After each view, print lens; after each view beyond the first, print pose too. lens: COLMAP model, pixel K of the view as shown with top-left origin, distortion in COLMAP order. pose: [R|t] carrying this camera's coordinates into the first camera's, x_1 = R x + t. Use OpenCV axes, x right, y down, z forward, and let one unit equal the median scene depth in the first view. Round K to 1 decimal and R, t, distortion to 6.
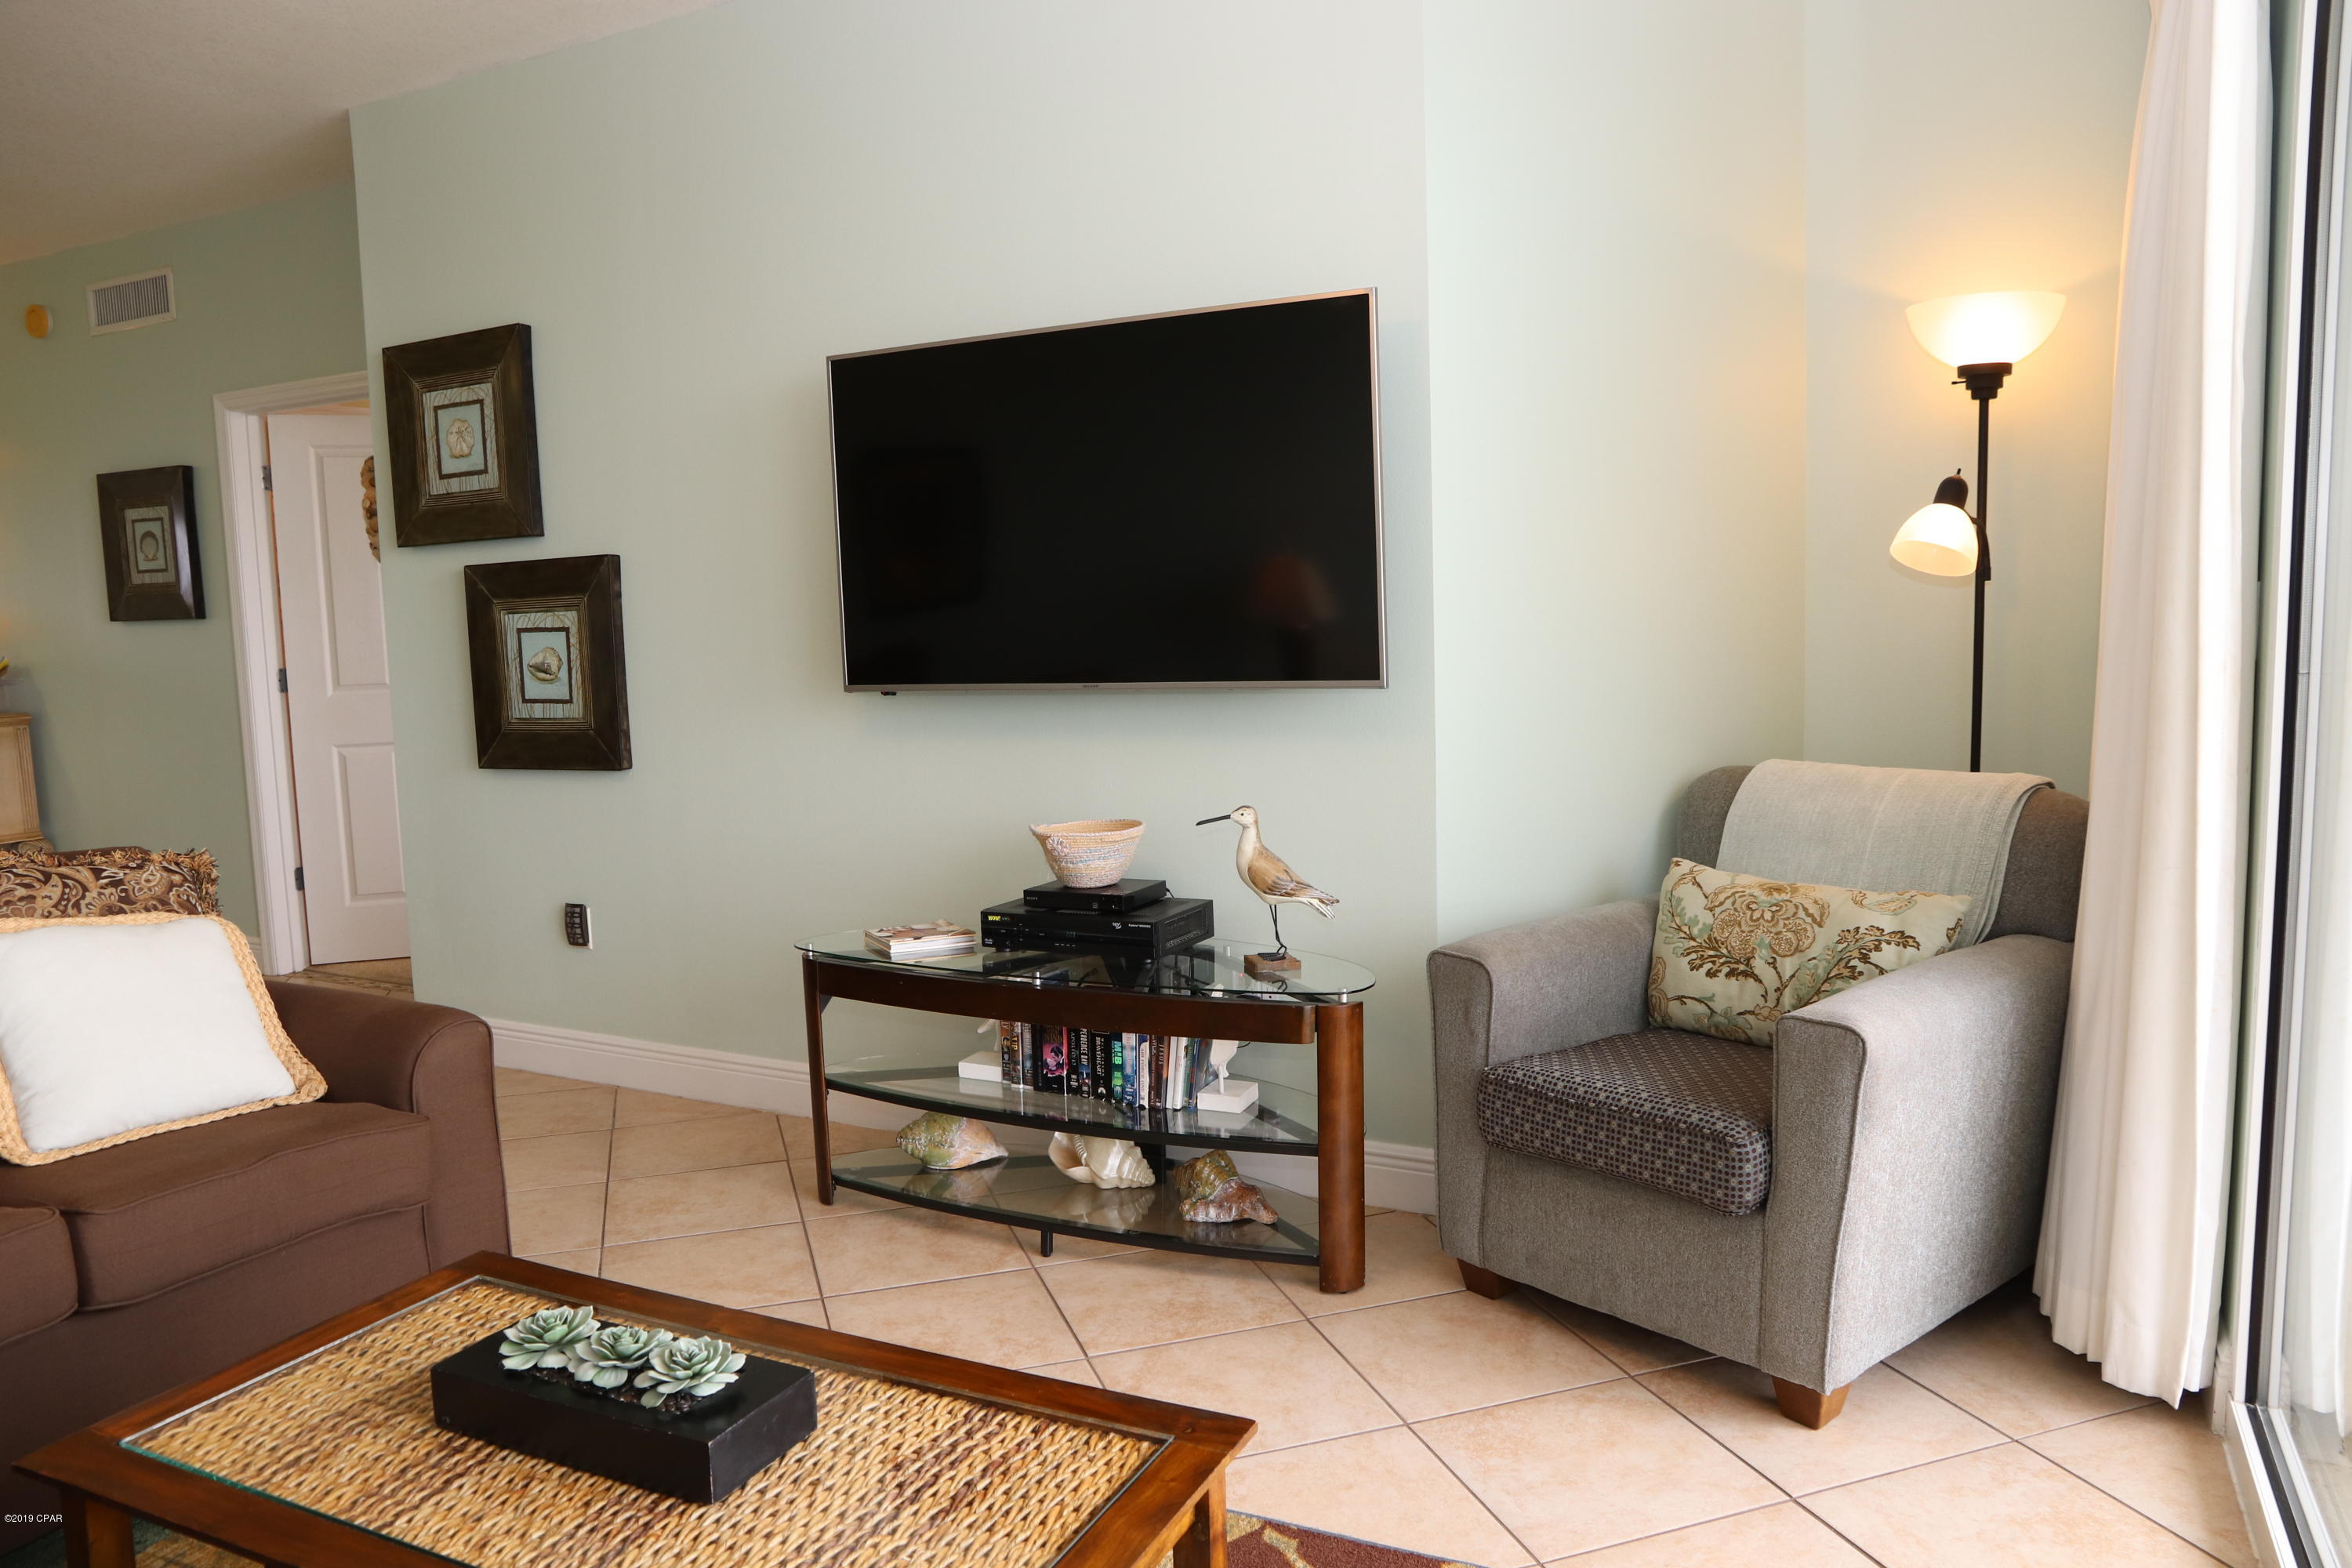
lens RADIAL K [[1629.7, 0, 1183.2], [0, 1629.7, 789.2], [0, 0, 1]] dist [-0.115875, 0.081266]
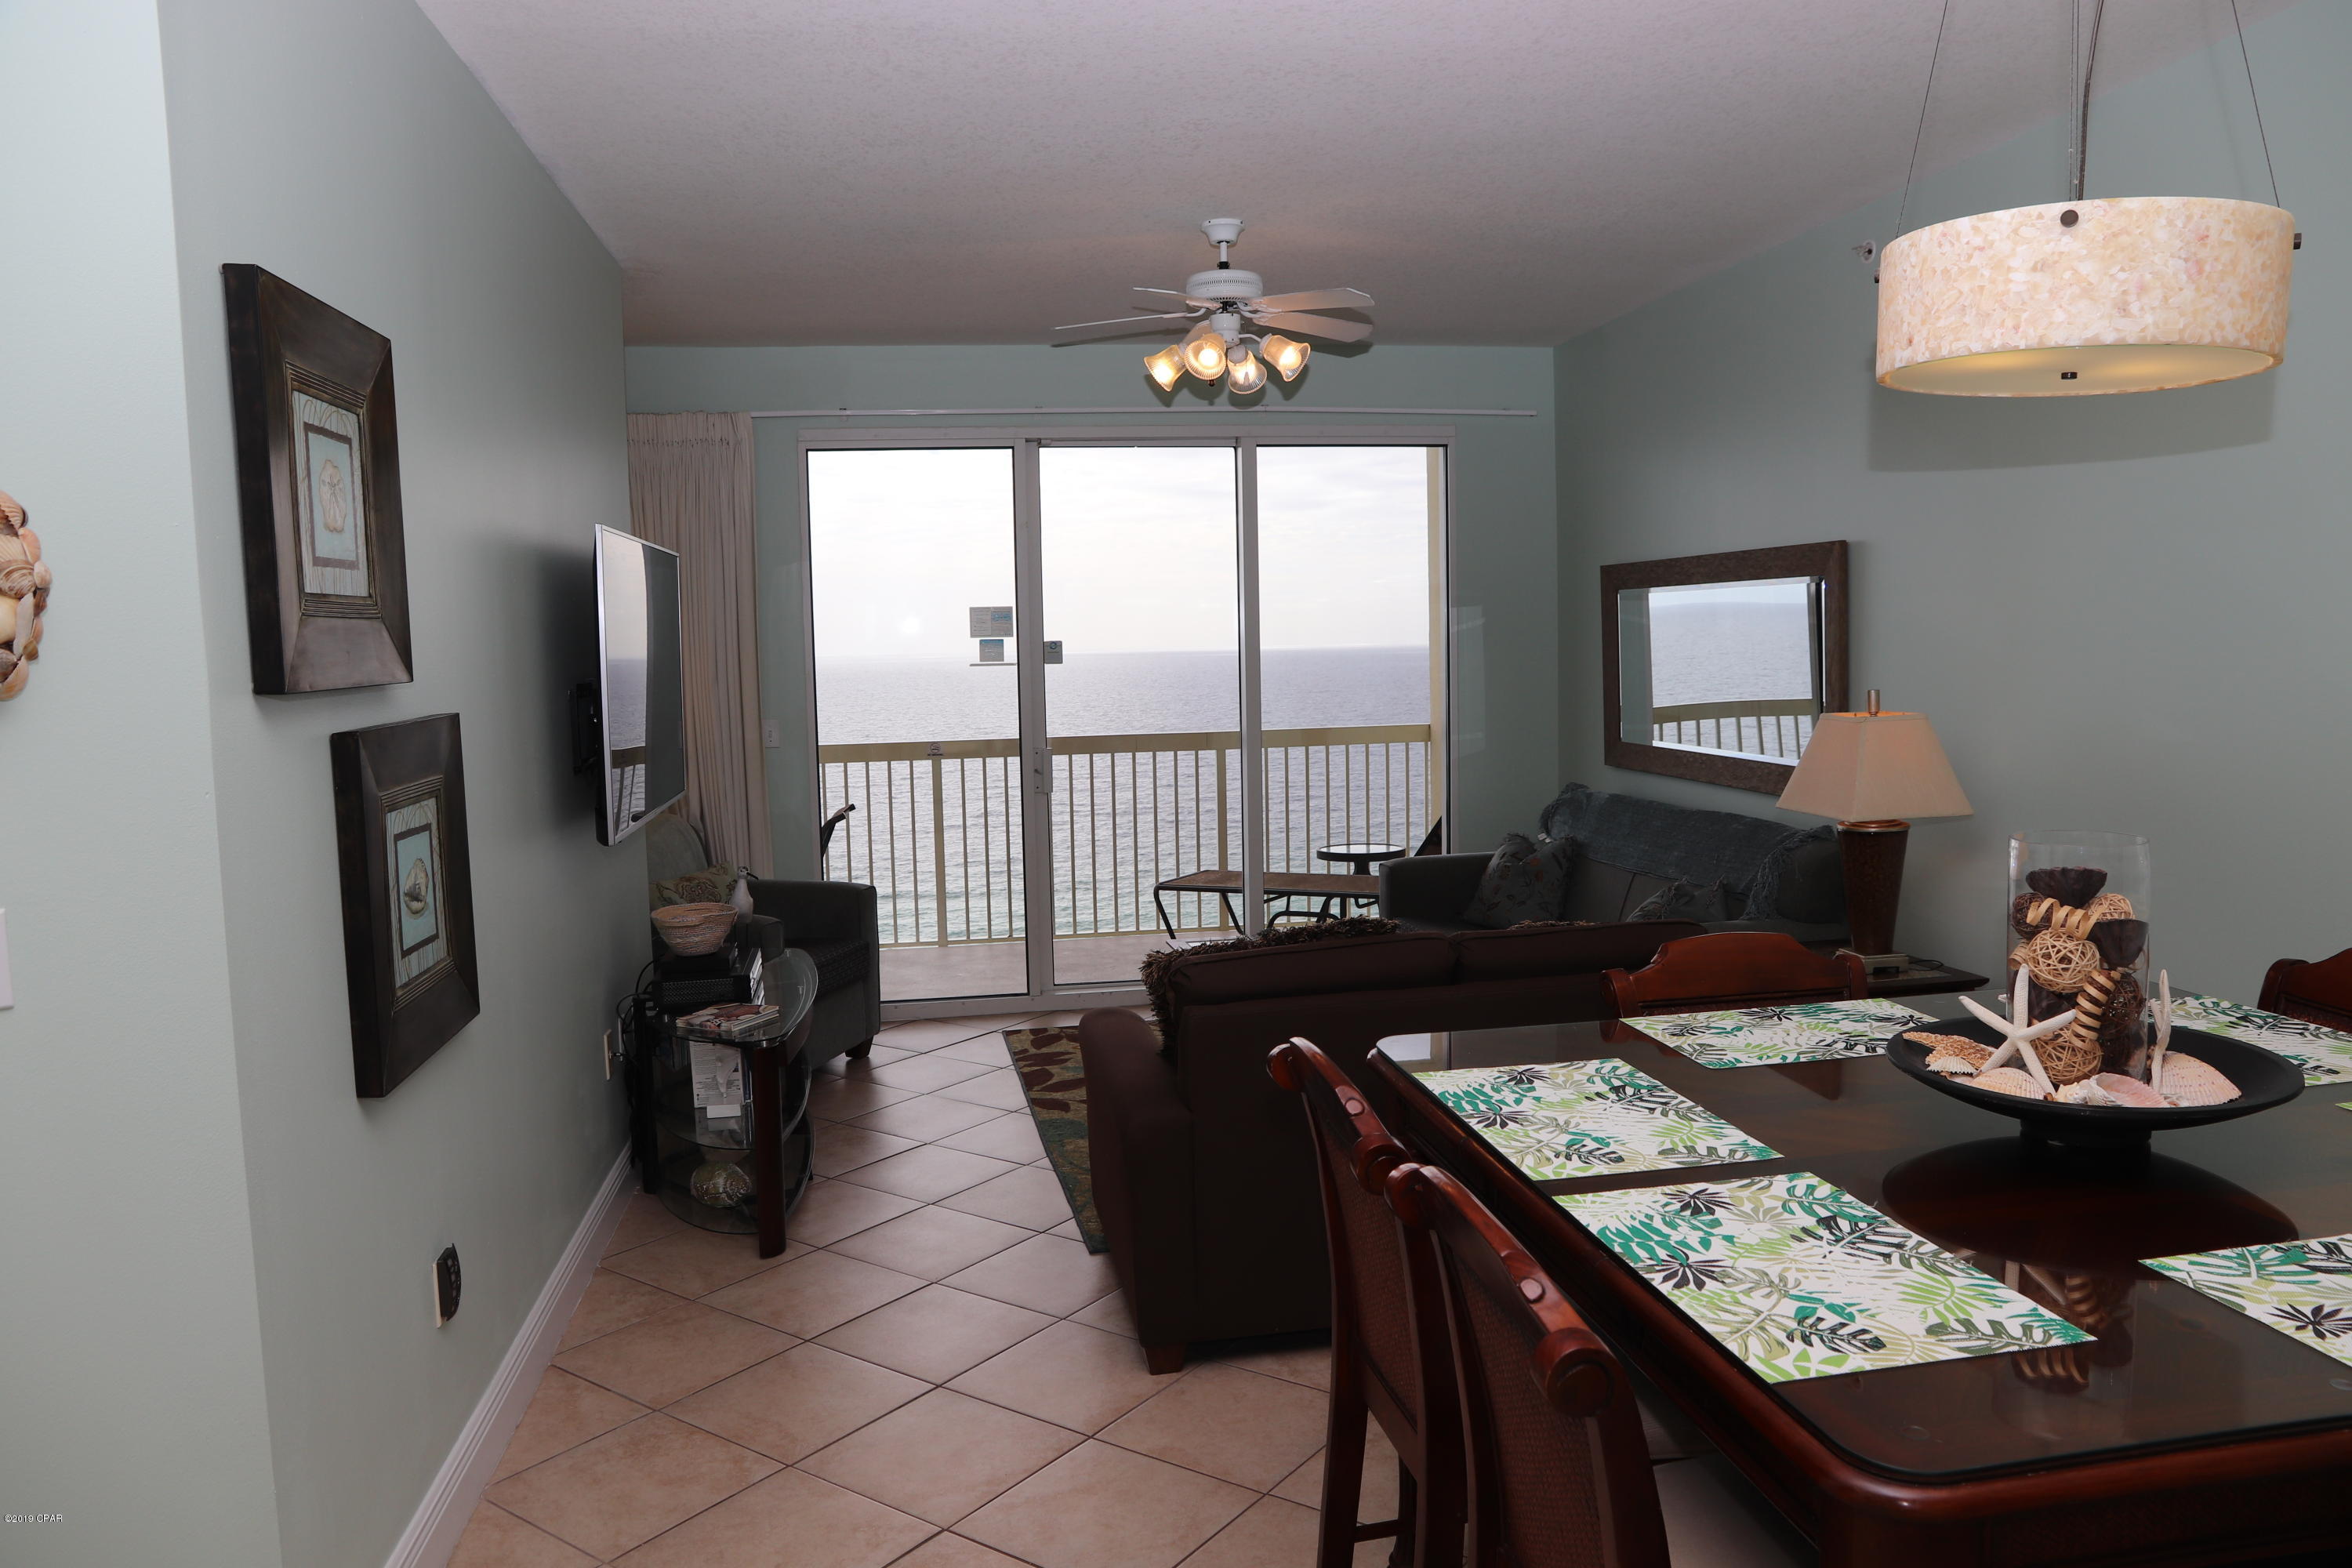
lens RADIAL K [[1629.7, 0, 1183.2], [0, 1629.7, 789.2], [0, 0, 1]] dist [-0.115875, 0.081266]
pose [[-0.594029, -0.032571, 0.803784, -1.594745], [0.128361, 0.982540, 0.134678, -0.238290], [-0.794137, 0.183177, -0.579476, 1.653580]]
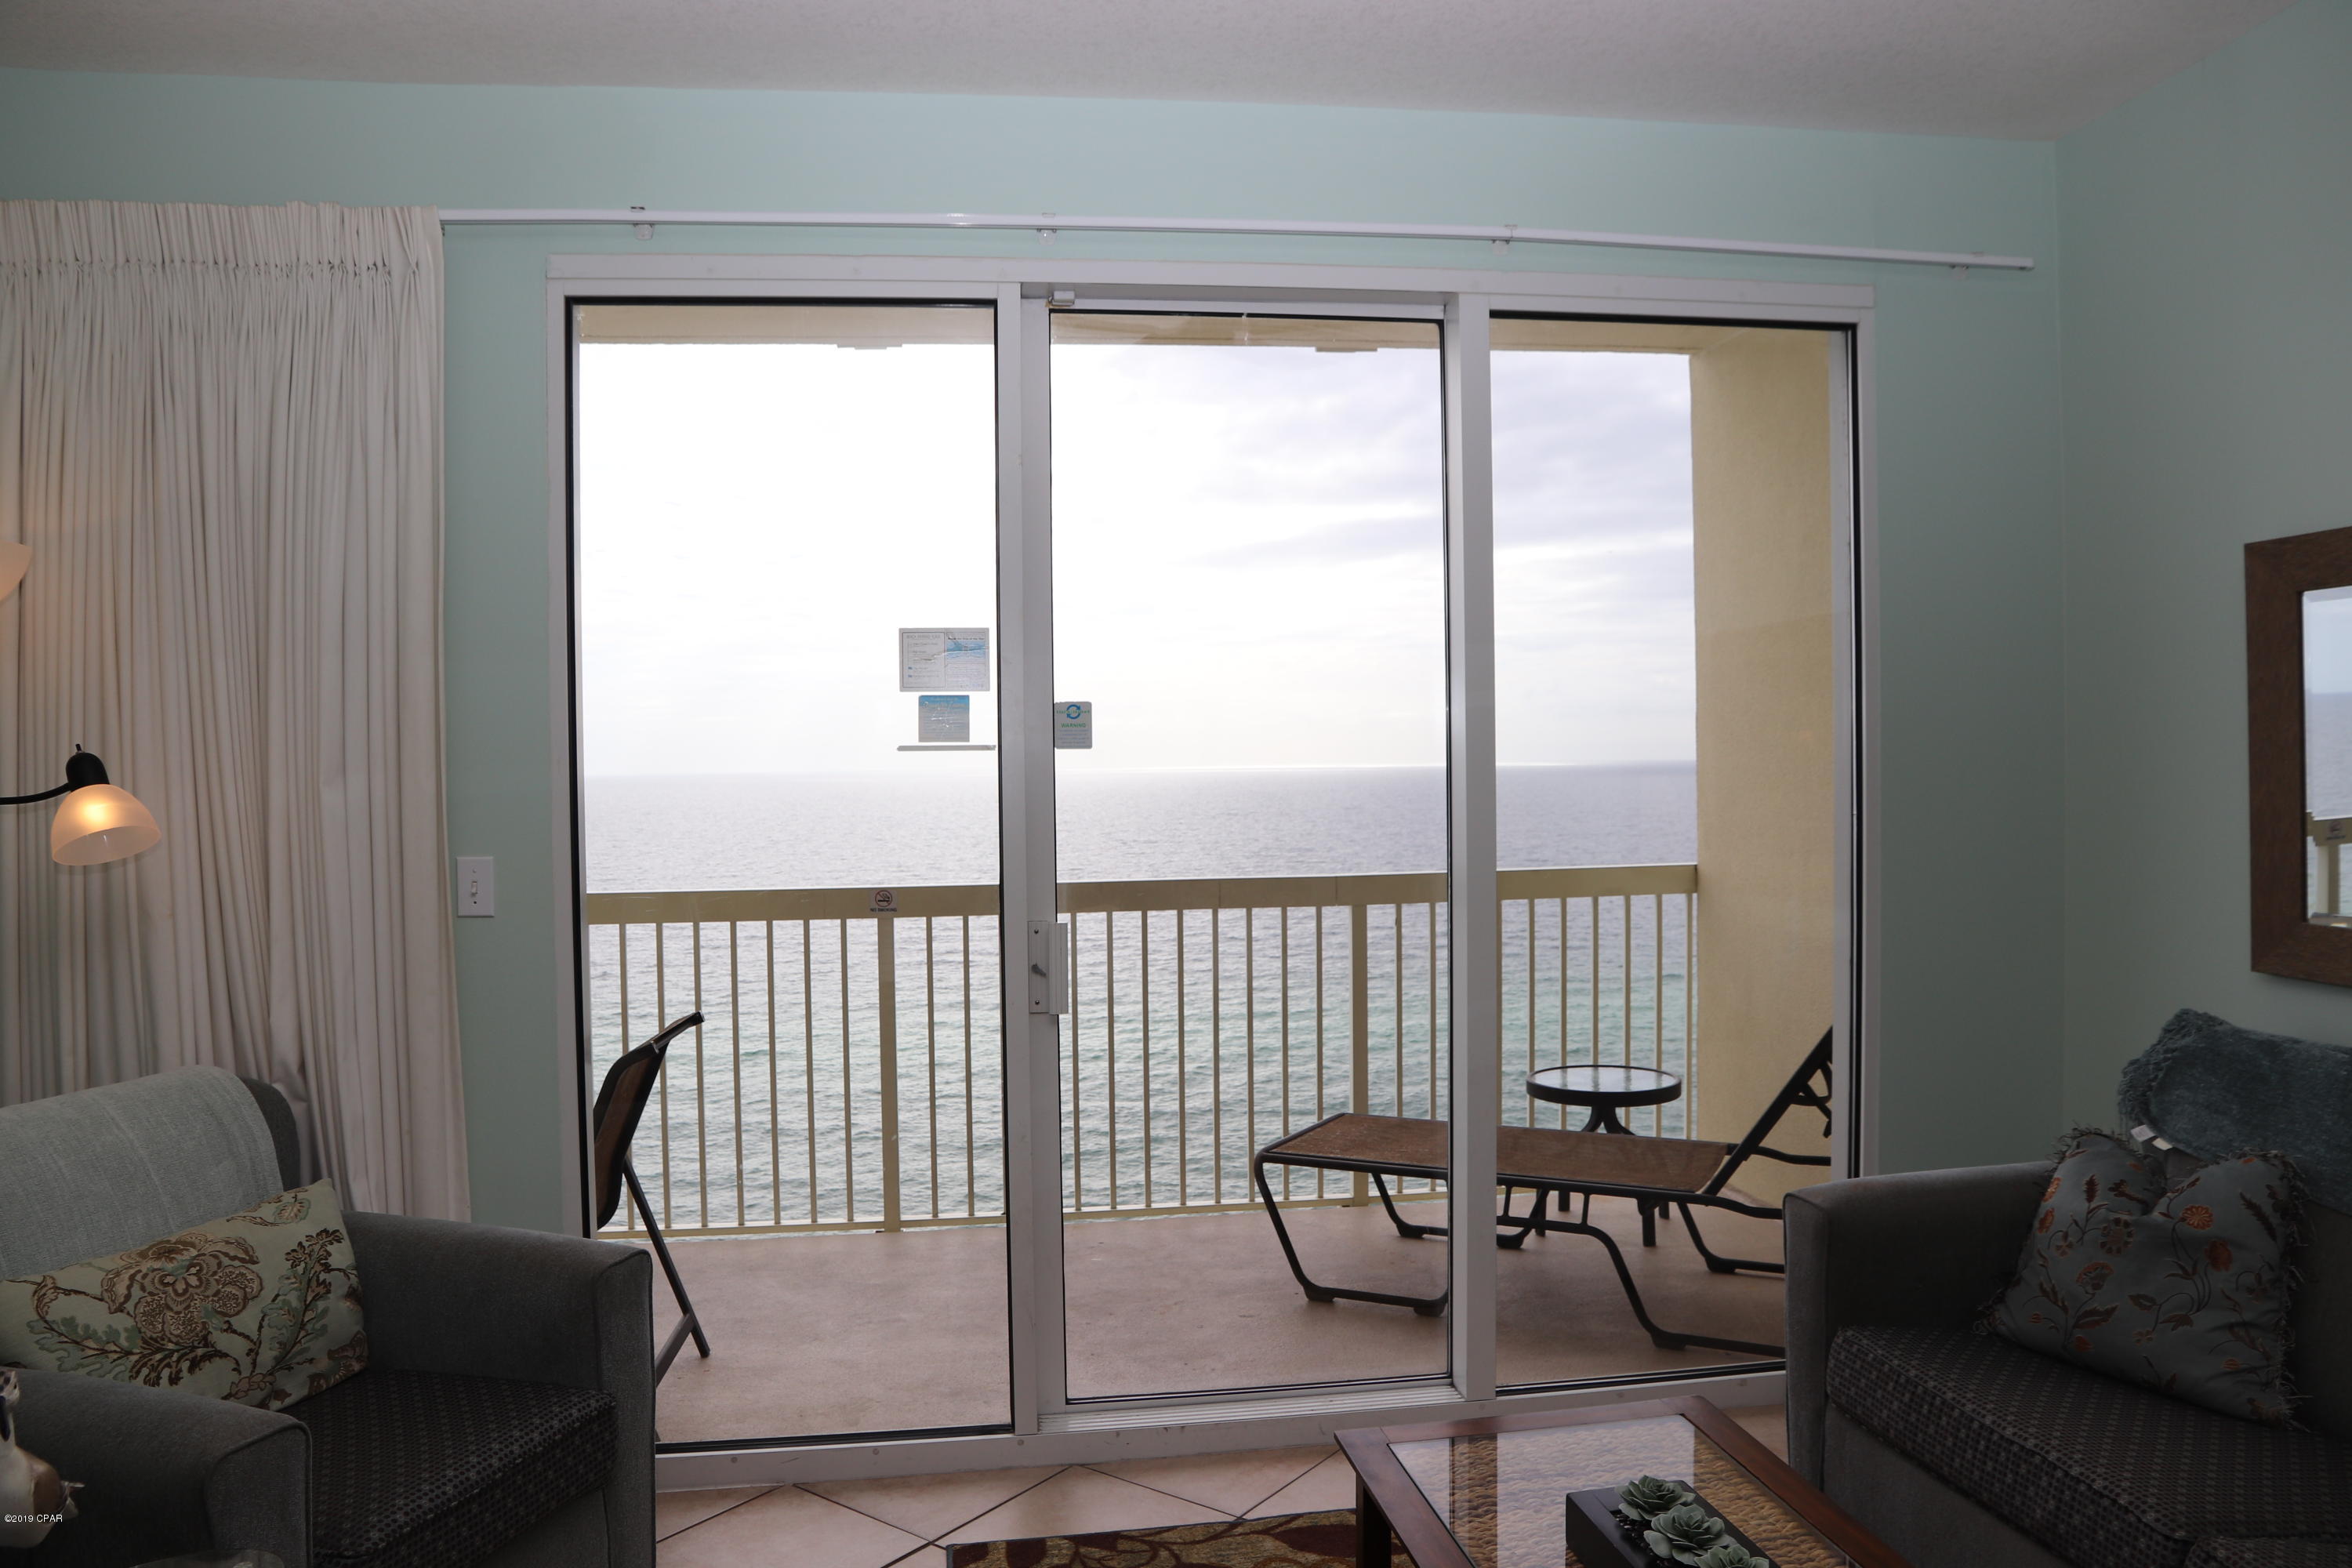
lens RADIAL K [[1629.7, 0, 1183.2], [0, 1629.7, 789.2], [0, 0, 1]] dist [-0.115875, 0.081266]
pose [[-0.570688, 0.020386, 0.820914, -0.583513], [0.121803, 0.990735, 0.060073, -0.155572], [-0.812083, 0.134272, -0.567884, 1.005426]]
